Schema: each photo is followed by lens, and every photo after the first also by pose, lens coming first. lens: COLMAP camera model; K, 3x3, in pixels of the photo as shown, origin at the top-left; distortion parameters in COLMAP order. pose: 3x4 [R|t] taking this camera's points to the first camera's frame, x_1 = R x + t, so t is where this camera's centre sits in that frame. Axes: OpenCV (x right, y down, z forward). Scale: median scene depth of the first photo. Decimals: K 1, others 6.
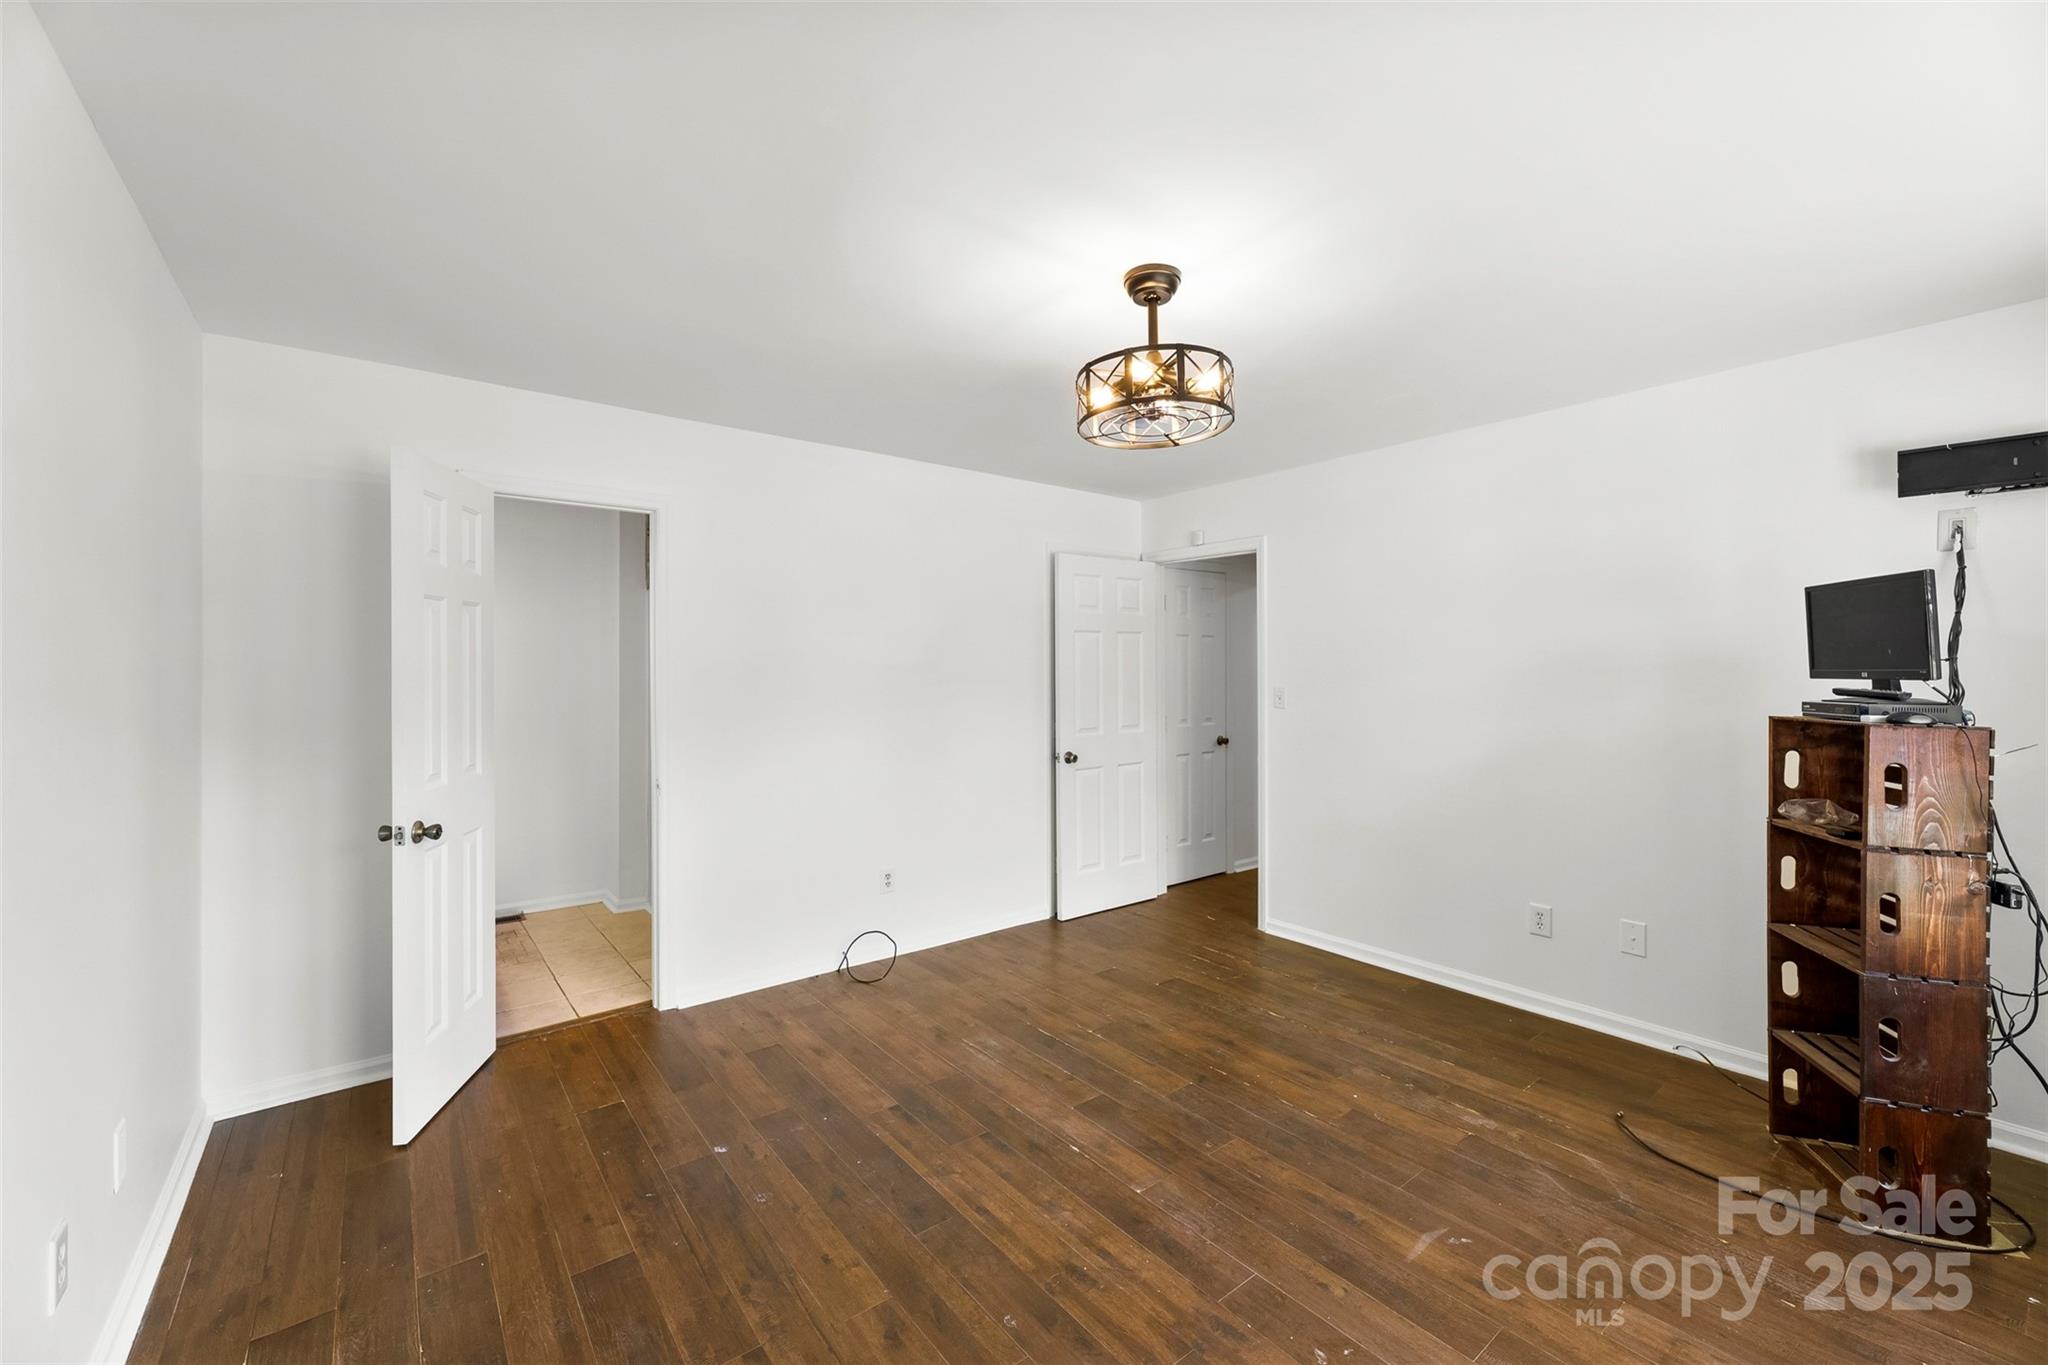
lens RADIAL K [[833.7, 0, 1027.7], [0, 833.7, 678.6], [0, 0, 1]] dist [0.000206, 0.000147]
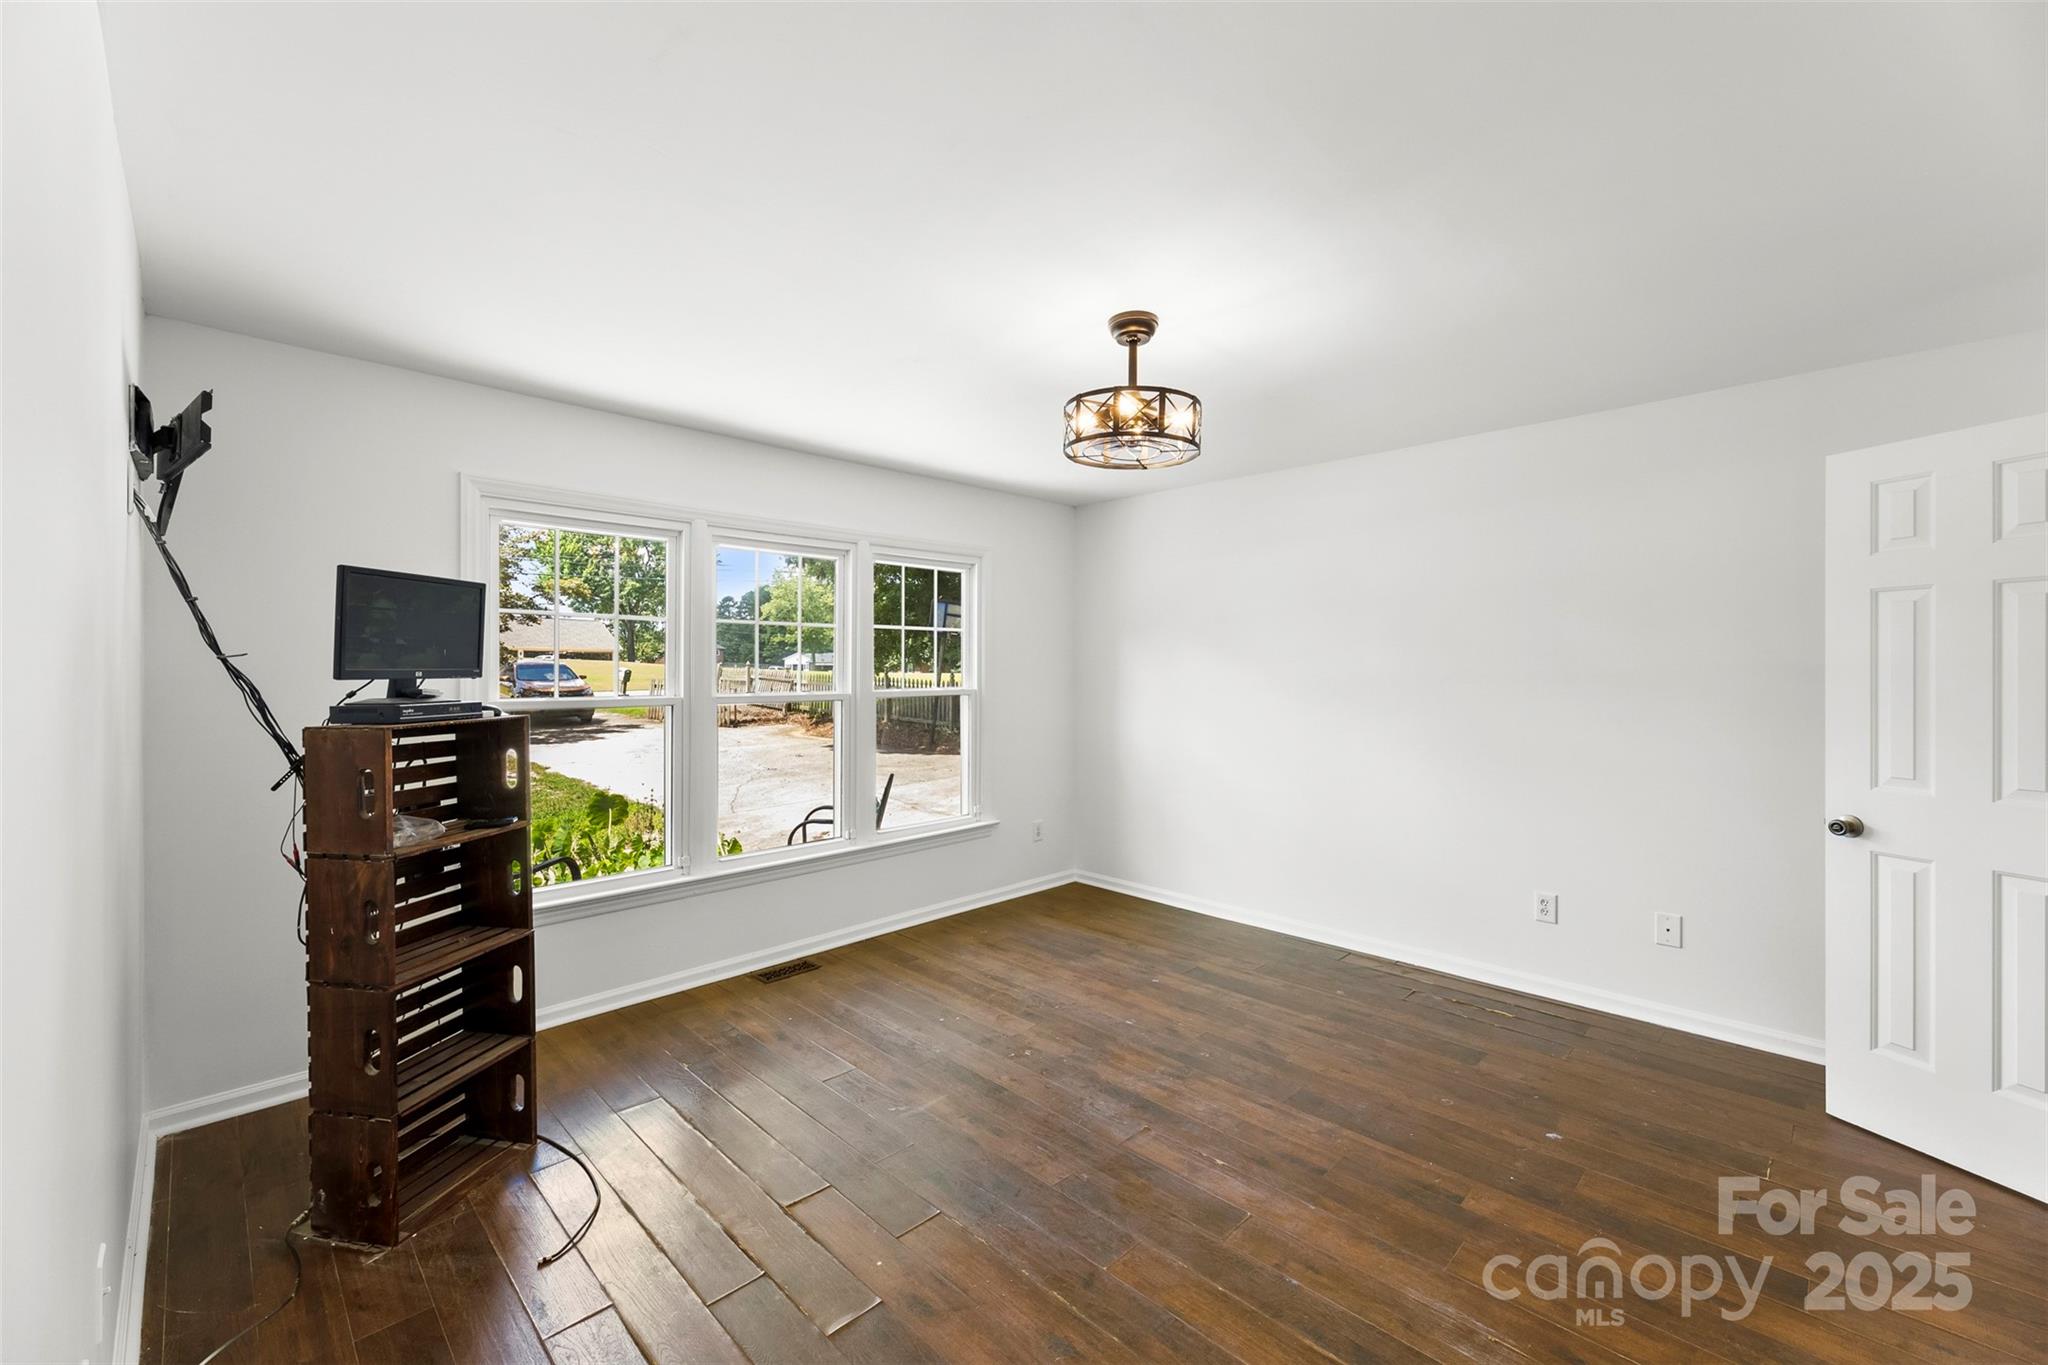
lens RADIAL K [[833.7, 0, 1027.7], [0, 833.7, 678.6], [0, 0, 1]] dist [0.000206, 0.000147]
pose [[-0.992932, 0.003679, -0.118625, 0.426074], [0.002548, 0.999950, 0.009689, -0.006946], [0.118655, 0.009318, -0.992892, 2.101133]]
